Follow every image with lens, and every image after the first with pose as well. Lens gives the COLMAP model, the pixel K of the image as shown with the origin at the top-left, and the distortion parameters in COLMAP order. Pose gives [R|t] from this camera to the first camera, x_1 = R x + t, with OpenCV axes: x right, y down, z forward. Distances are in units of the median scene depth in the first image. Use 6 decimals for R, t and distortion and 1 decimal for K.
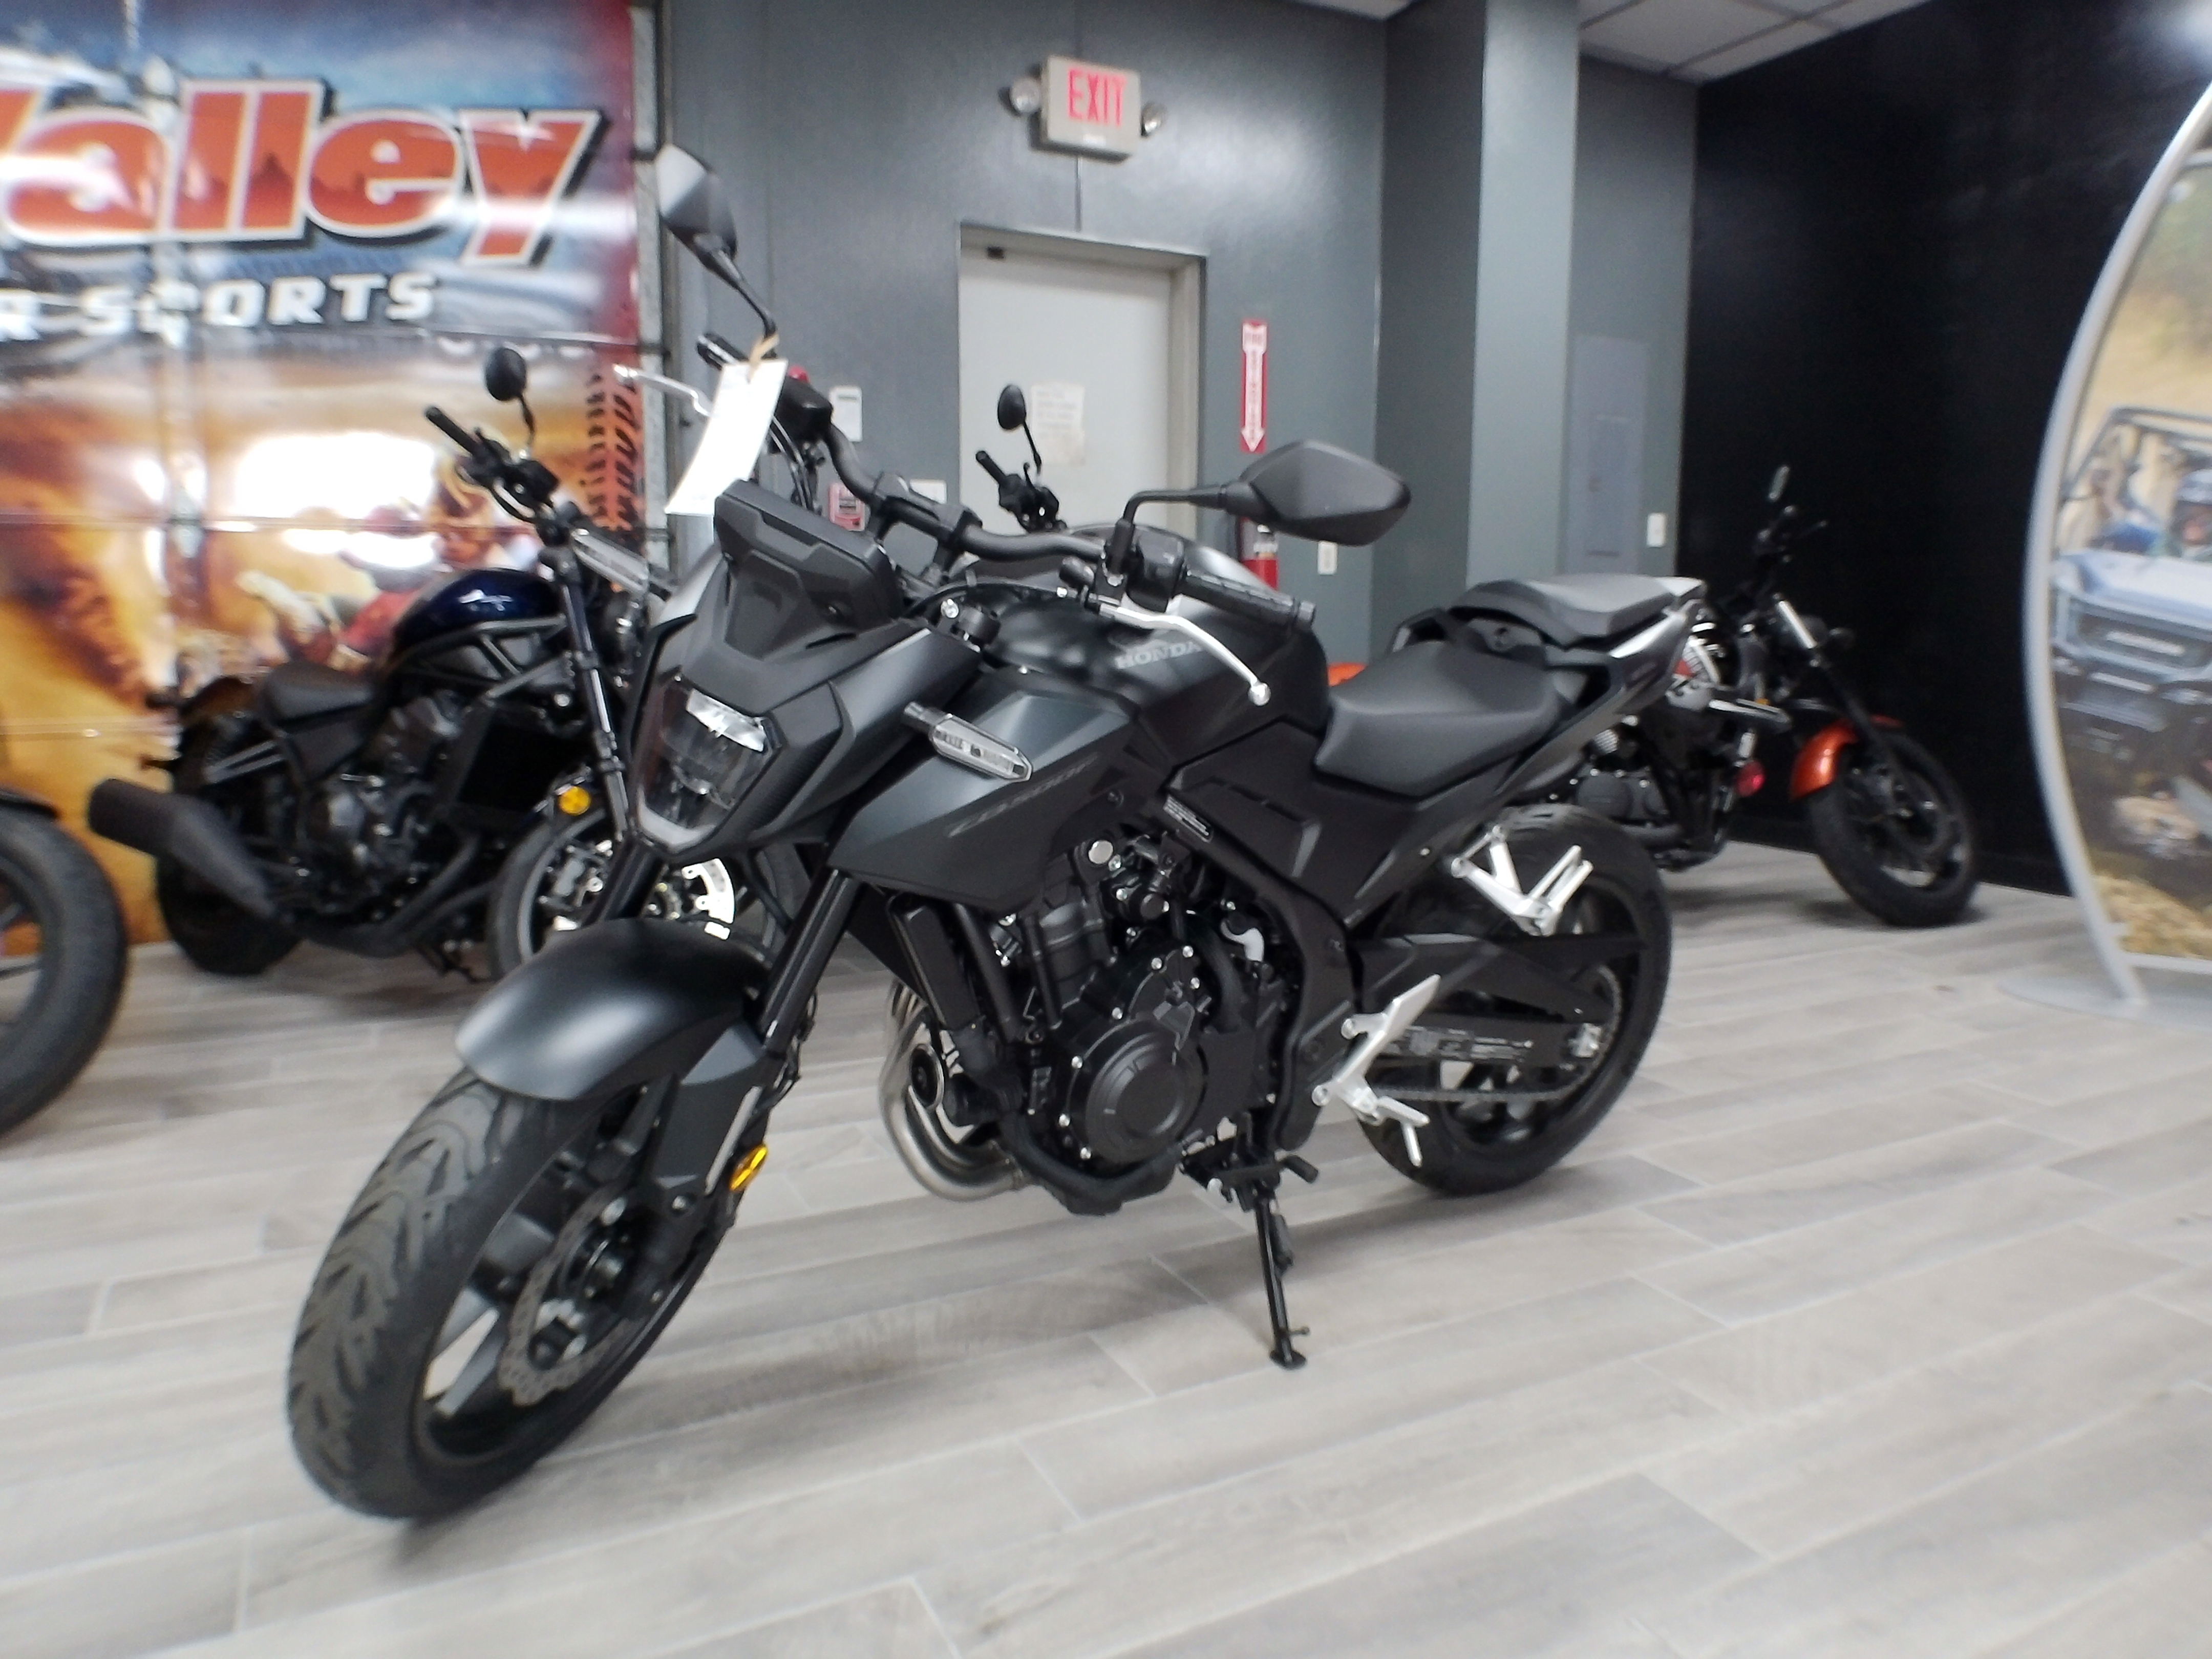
lens RADIAL K [[1521.8, 0, 1089.0], [0, 1521.8, 744.2], [0, 0, 1]] dist [-0.040235, -0.000753]
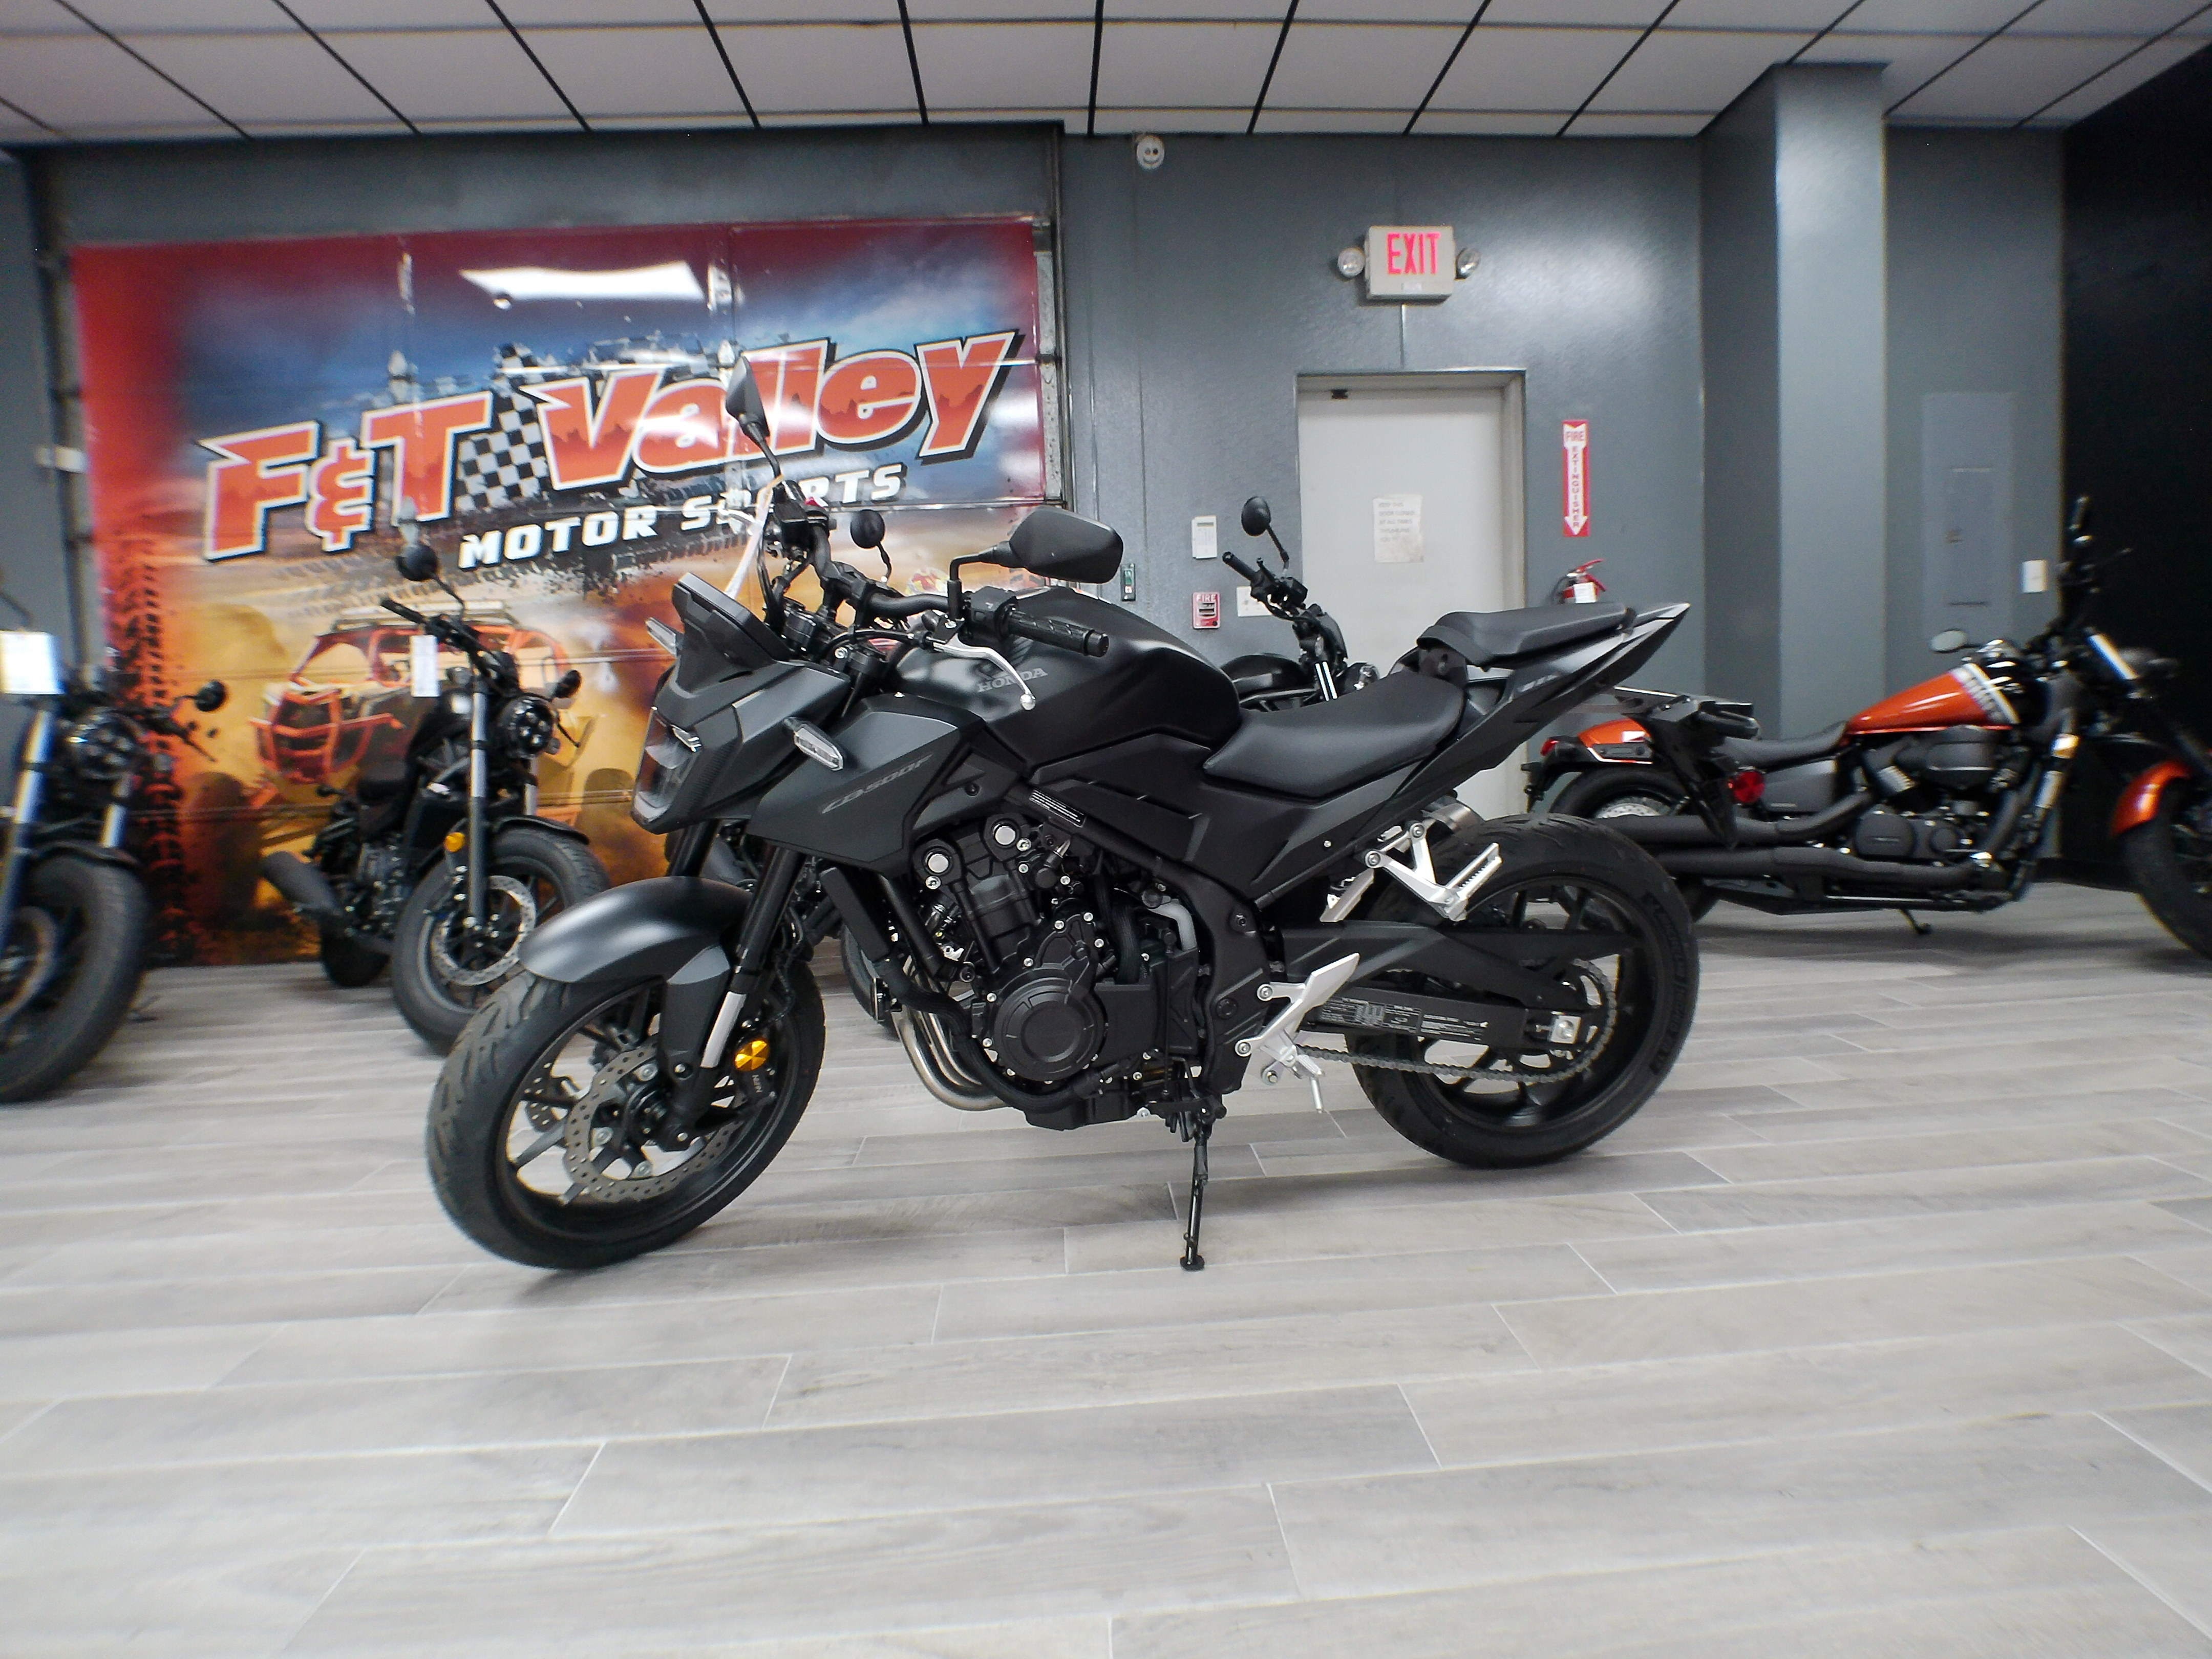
lens RADIAL K [[1284.7, 0, 1101.0], [0, 1284.7, 752.1], [0, 0, 1]] dist [-0.037295, -0.000666]
pose [[0.914128, -0.031365, -0.404212, 0.286698], [0.007597, 0.998153, -0.060271, 0.035866], [0.405355, 0.052025, 0.912678, 0.012188]]
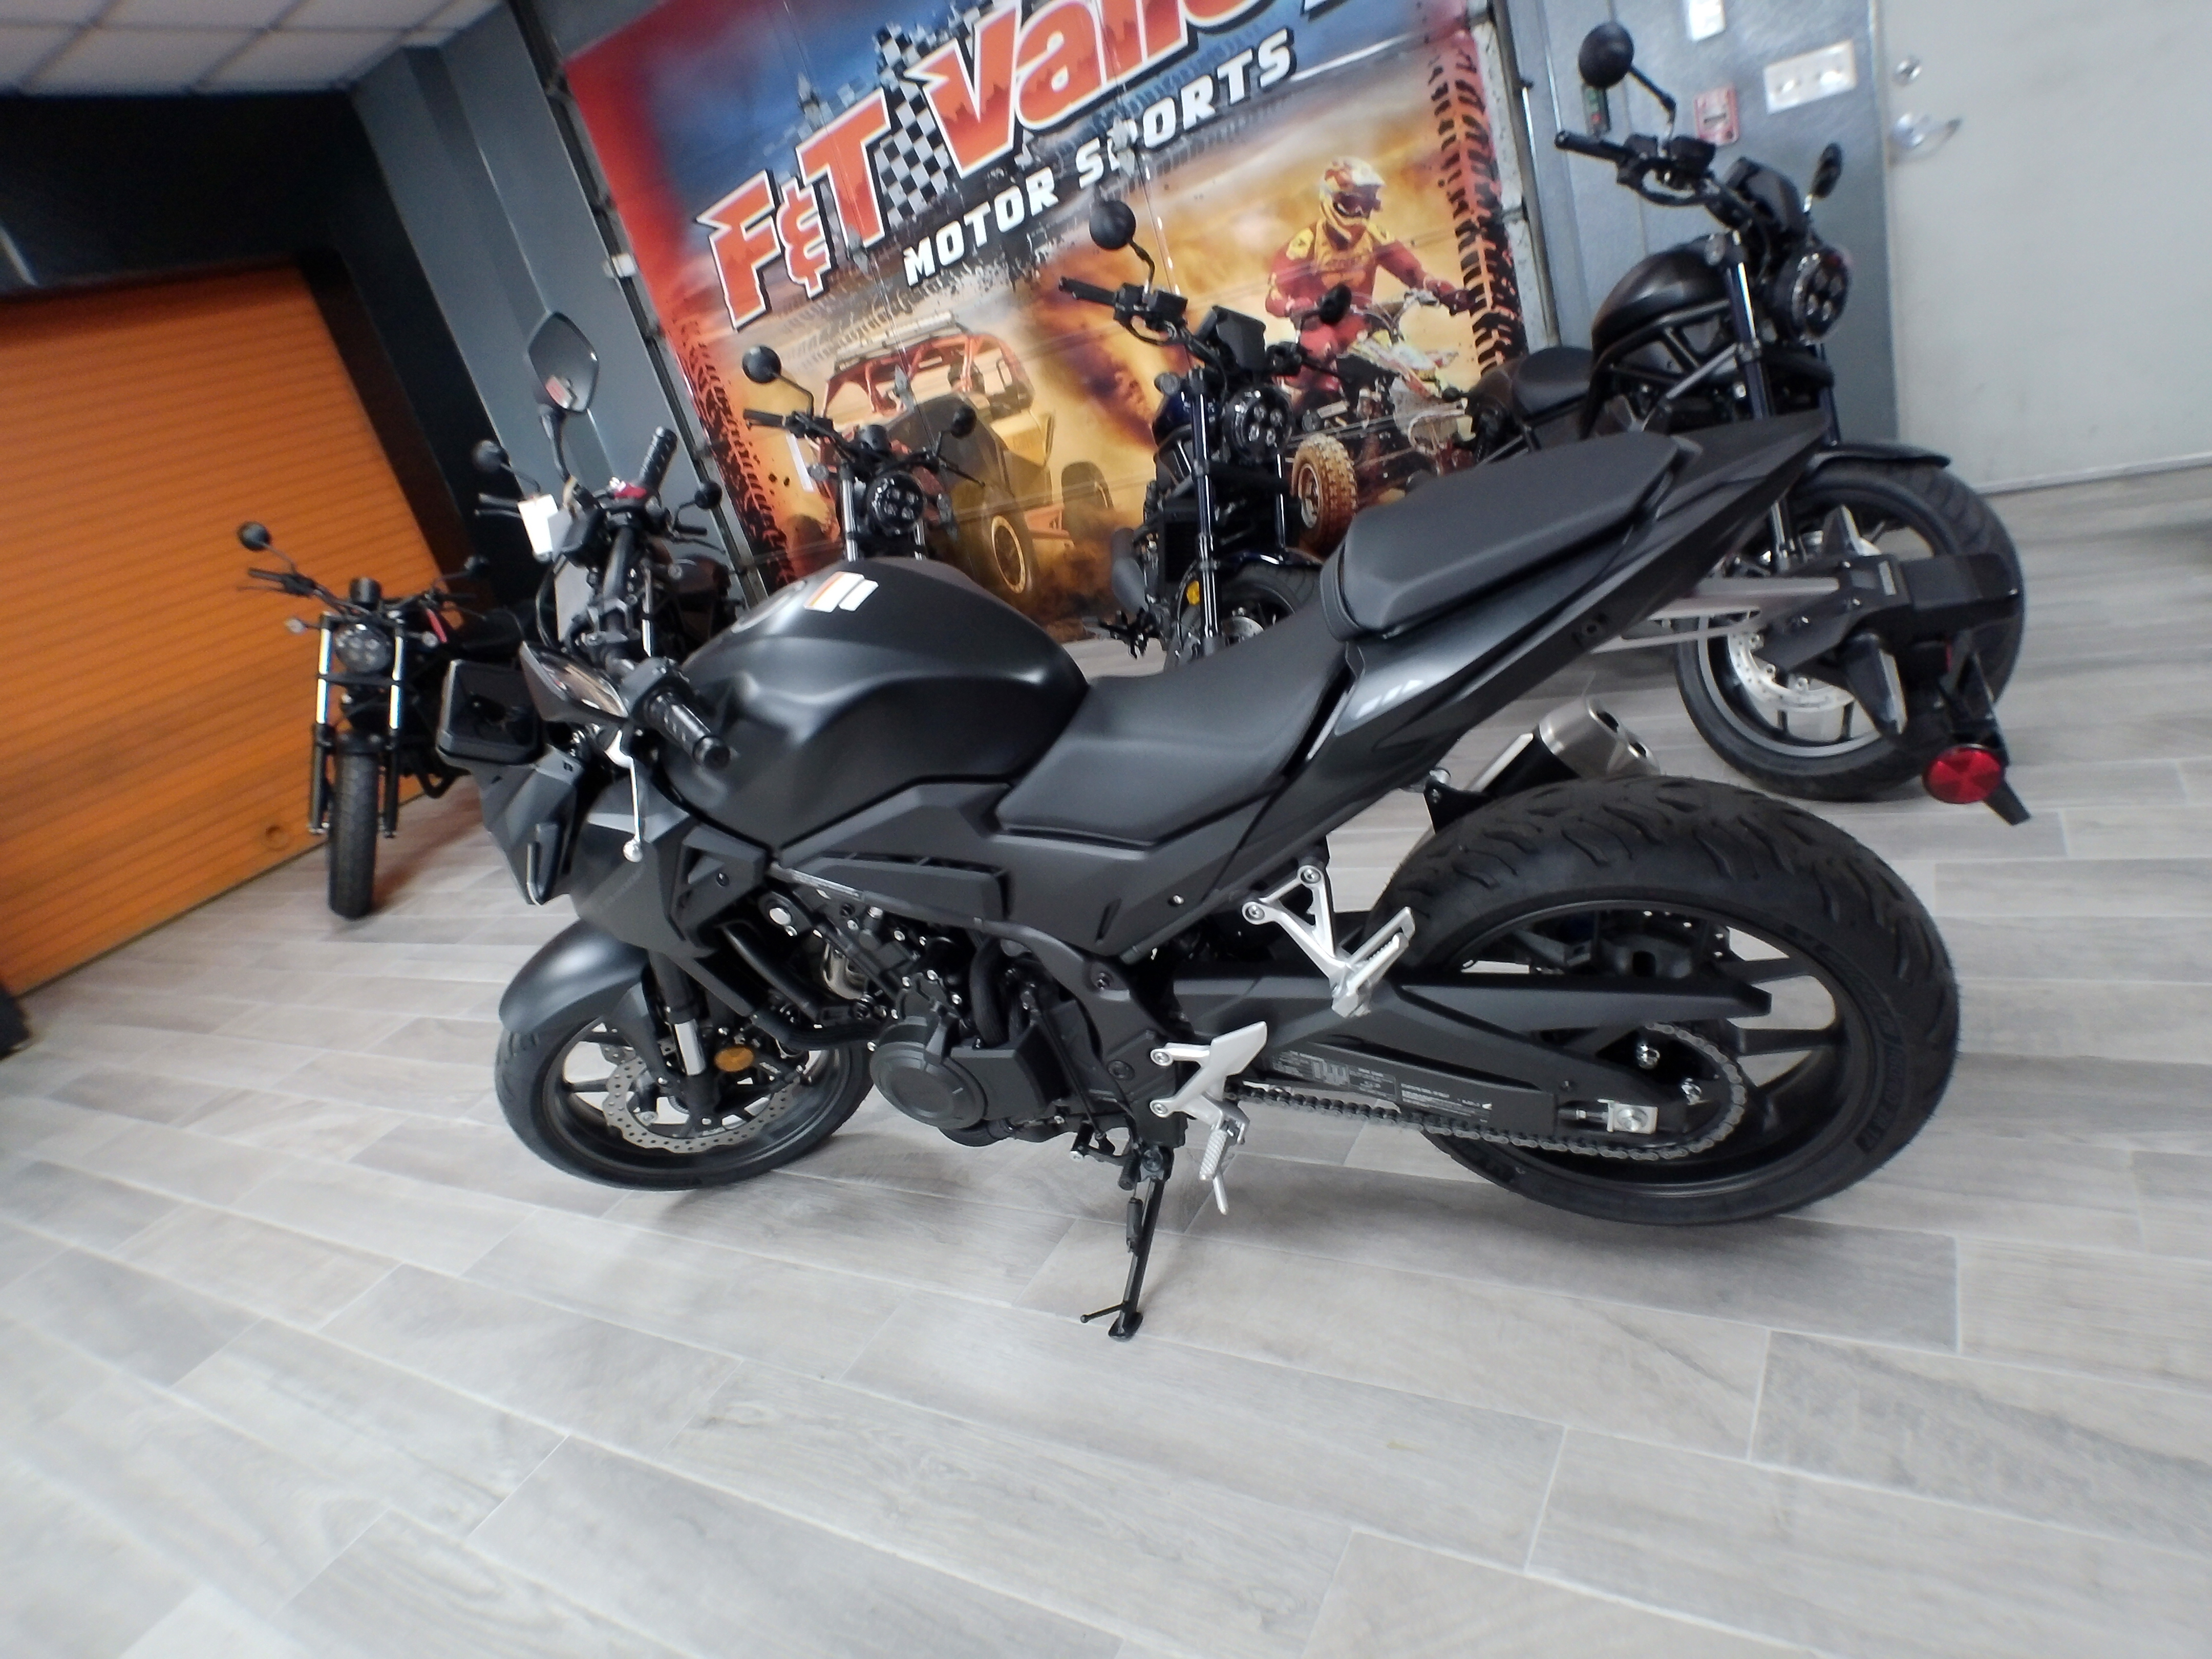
lens RADIAL K [[1300.2, 0, 1108.9], [0, 1300.2, 741.4], [0, 0, 1]] dist [-0.025505, -0.000117]
pose [[0.526587, 0.112253, -0.842678, 0.495463], [0.209612, 0.943496, 0.256669, -0.127919], [0.823875, -0.311793, 0.473303, 0.401919]]
